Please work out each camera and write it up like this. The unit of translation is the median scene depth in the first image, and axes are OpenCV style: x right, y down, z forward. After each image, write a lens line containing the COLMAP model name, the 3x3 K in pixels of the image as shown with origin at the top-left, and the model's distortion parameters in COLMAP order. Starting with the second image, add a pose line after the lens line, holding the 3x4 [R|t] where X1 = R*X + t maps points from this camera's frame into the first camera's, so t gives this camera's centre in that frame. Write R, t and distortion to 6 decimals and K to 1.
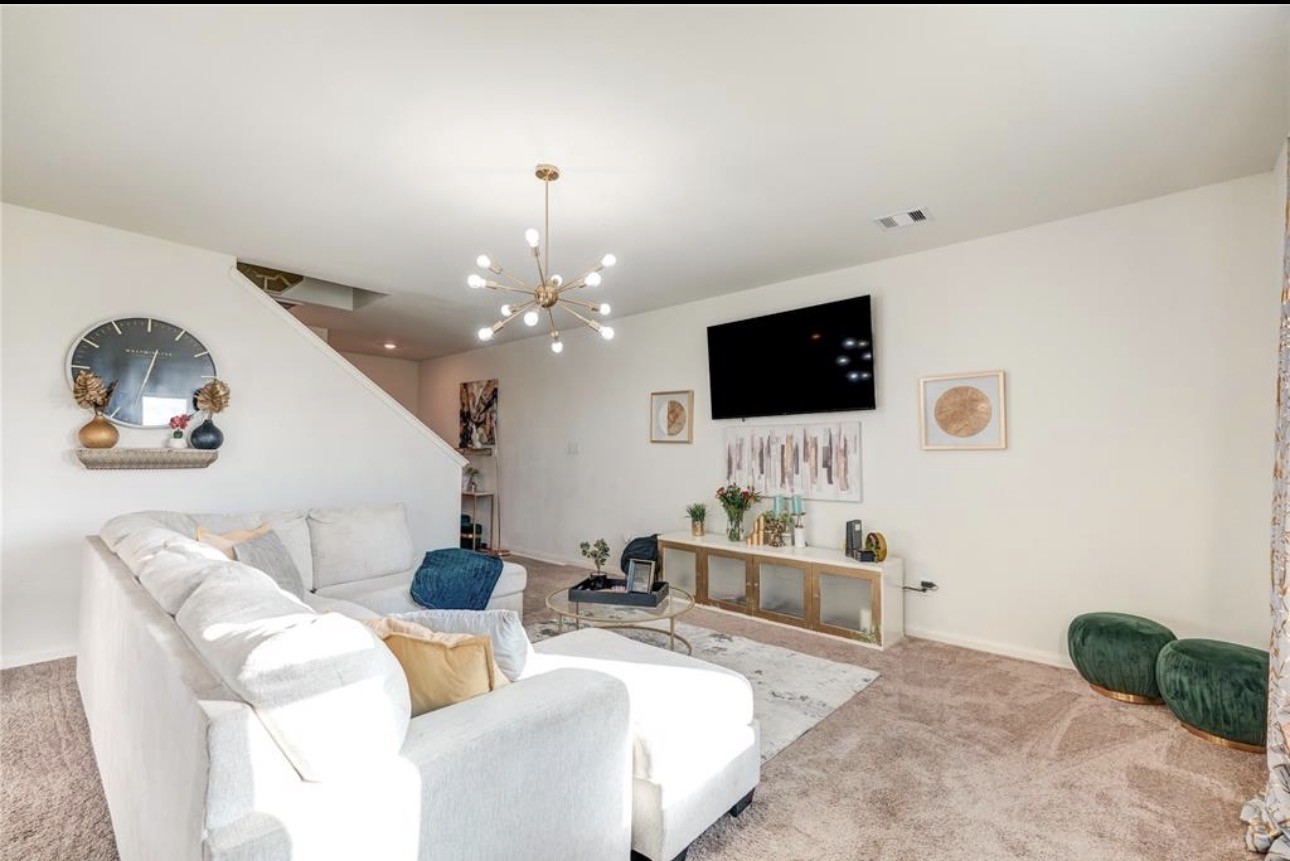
lens RADIAL K [[535.5, 0, 642.0], [0, 535.5, 441.8], [0, 0, 1]] dist [-0.010961, 0.001972]
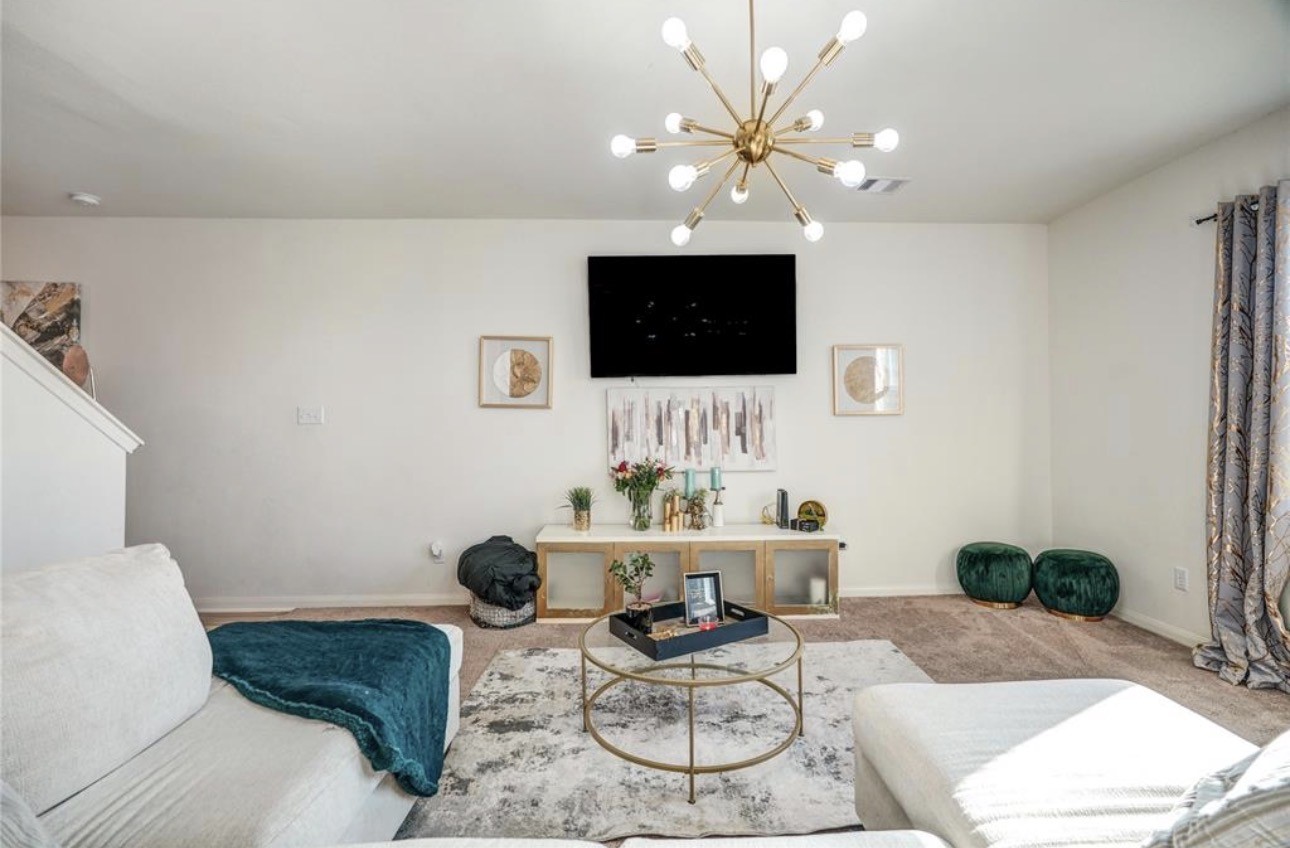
lens RADIAL K [[582.1, 0, 647.5], [0, 582.1, 412.7], [0, 0, 1]] dist [-0.025007, -0.000247]
pose [[0.722486, -0.002922, 0.691379, -0.435113], [-0.005576, 0.999934, 0.010053, 0.000531], [-0.691363, -0.011119, 0.722422, 0.374950]]
